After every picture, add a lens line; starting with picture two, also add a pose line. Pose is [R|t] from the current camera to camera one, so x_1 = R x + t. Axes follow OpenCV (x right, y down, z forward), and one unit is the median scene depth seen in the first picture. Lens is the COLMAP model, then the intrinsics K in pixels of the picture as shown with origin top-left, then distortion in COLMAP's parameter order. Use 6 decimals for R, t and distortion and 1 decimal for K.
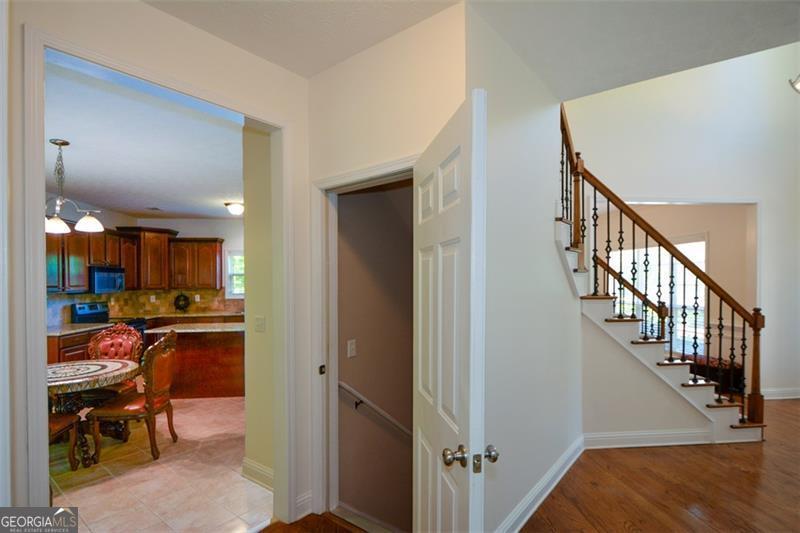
lens RADIAL K [[363.8, 0, 398.5], [0, 363.8, 282.5], [0, 0, 1]] dist [-0.002143, -0.000558]
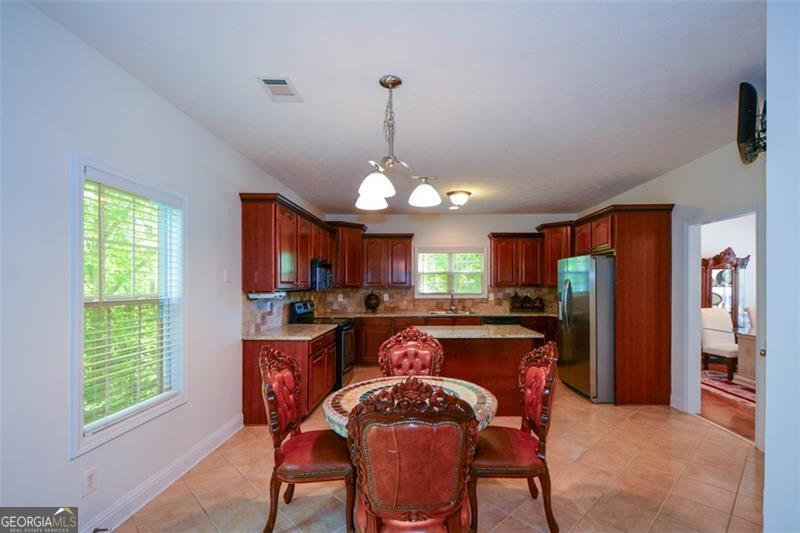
lens RADIAL K [[321.0, 0, 435.5], [0, 321.0, 278.7], [0, 0, 1]] dist [0.002325, -0.000011]
pose [[0.998465, 0.004784, -0.055183, -0.434636], [-0.005972, 0.999753, -0.021389, 0.013168], [0.055067, 0.021686, 0.998247, 0.193295]]
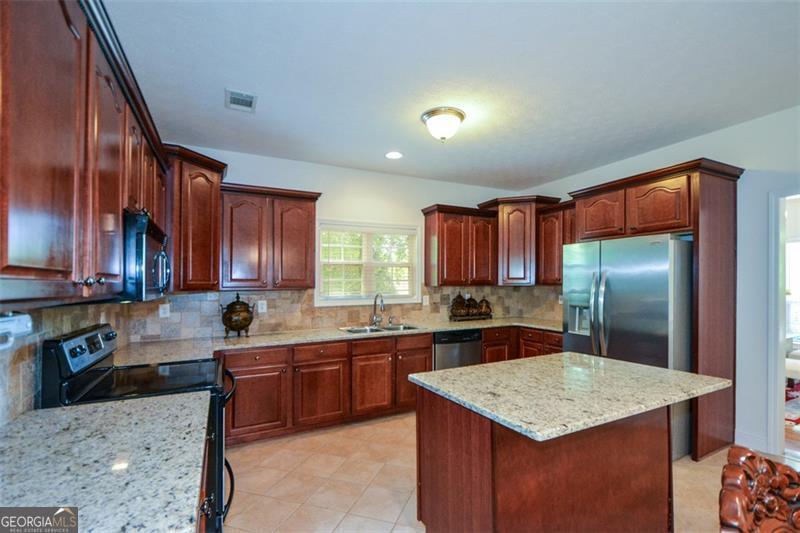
lens RADIAL K [[327.0, 0, 375.4], [0, 327.0, 282.4], [0, 0, 1]] dist [0.000650, -0.000038]
pose [[0.936442, 0.000513, 0.350823, -0.650772], [0.002146, 0.999972, -0.007189, 0.013872], [-0.350817, 0.007485, 0.936414, 0.580475]]
